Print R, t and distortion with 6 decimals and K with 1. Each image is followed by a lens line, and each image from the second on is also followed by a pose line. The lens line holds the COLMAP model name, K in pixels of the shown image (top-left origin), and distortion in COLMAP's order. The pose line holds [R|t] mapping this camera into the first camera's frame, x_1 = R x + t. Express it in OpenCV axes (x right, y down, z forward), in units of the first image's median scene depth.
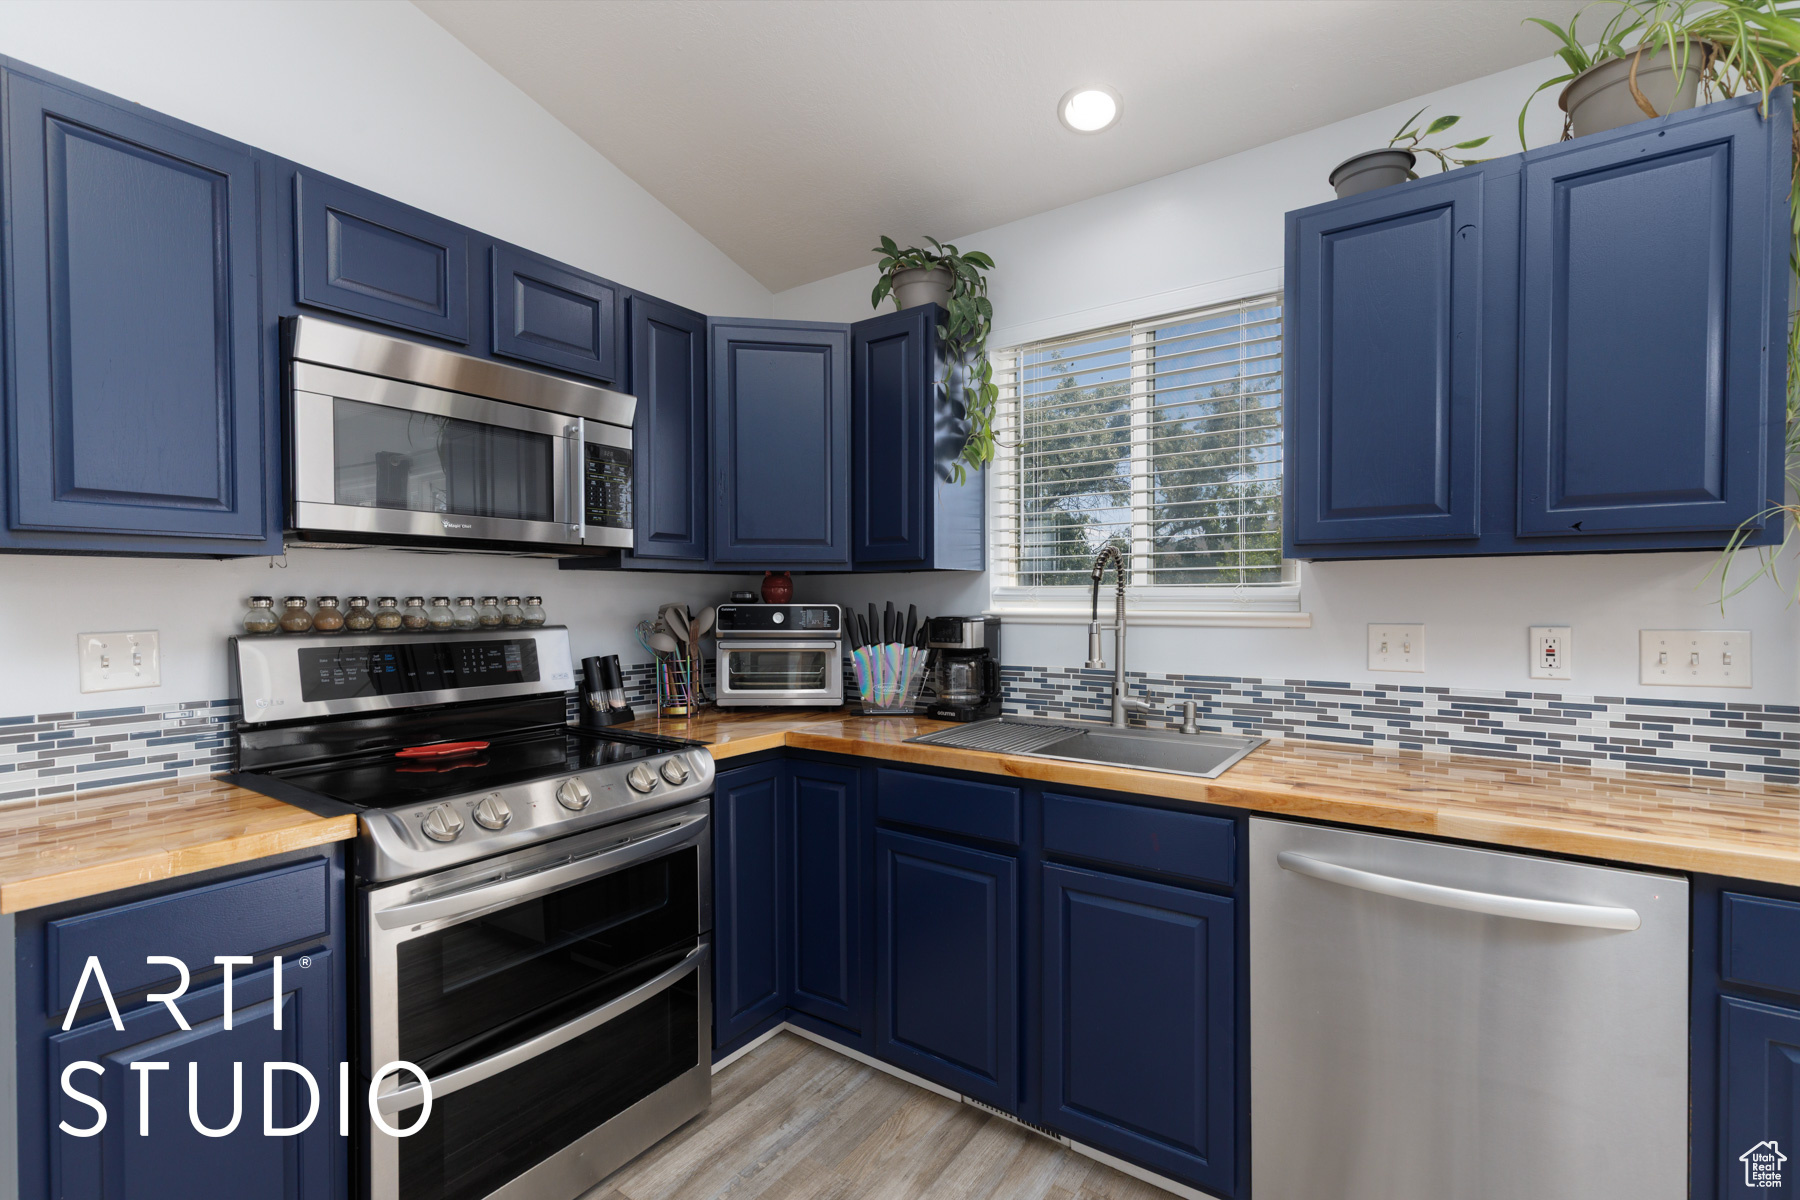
lens RADIAL K [[800.2, 0, 905.3], [0, 800.2, 607.5], [0, 0, 1]] dist [0.000502, -0.000135]
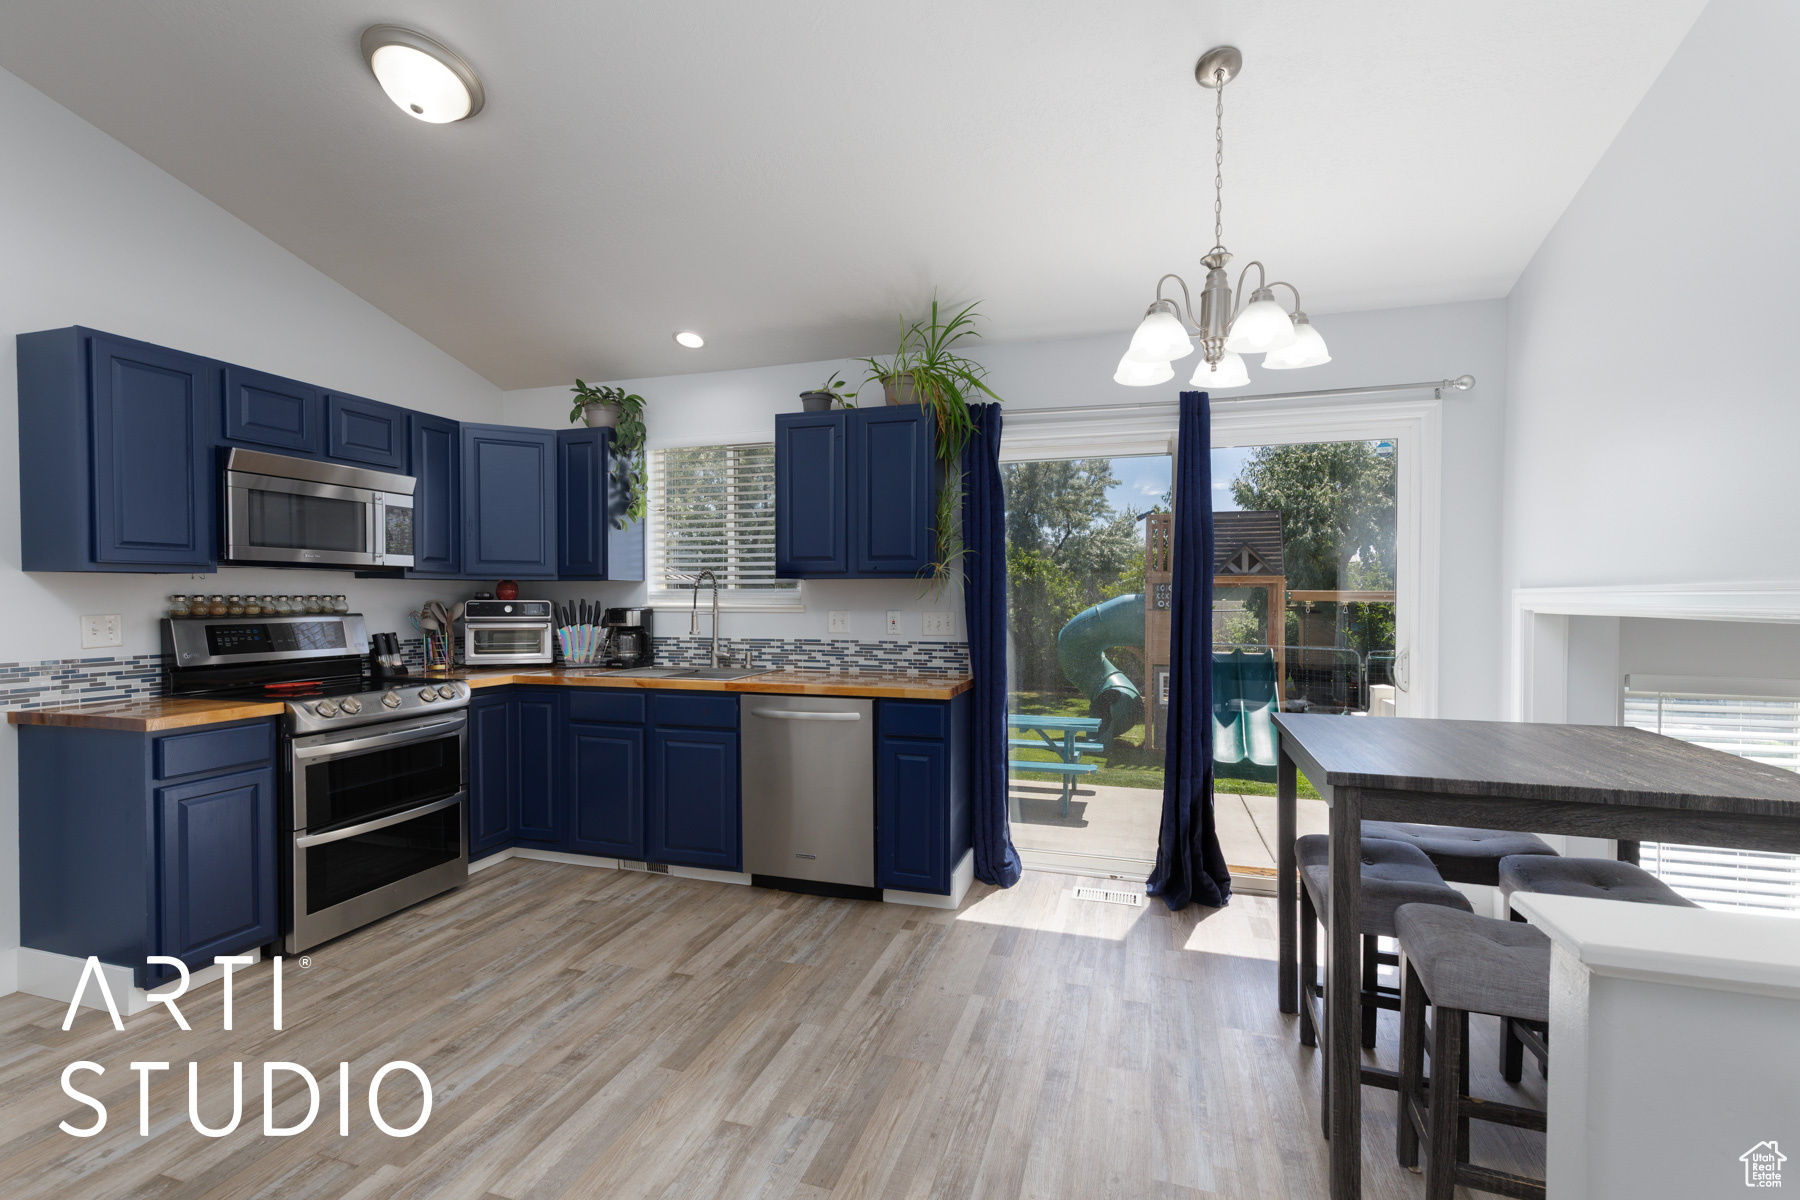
lens RADIAL K [[800.2, 0, 905.3], [0, 800.2, 607.5], [0, 0, 1]] dist [0.000502, -0.000135]
pose [[0.952195, -0.001215, 0.305489, 0.119355], [0.000587, 0.999998, 0.002147, 0.007616], [-0.305491, -0.001865, 0.952193, -0.842583]]
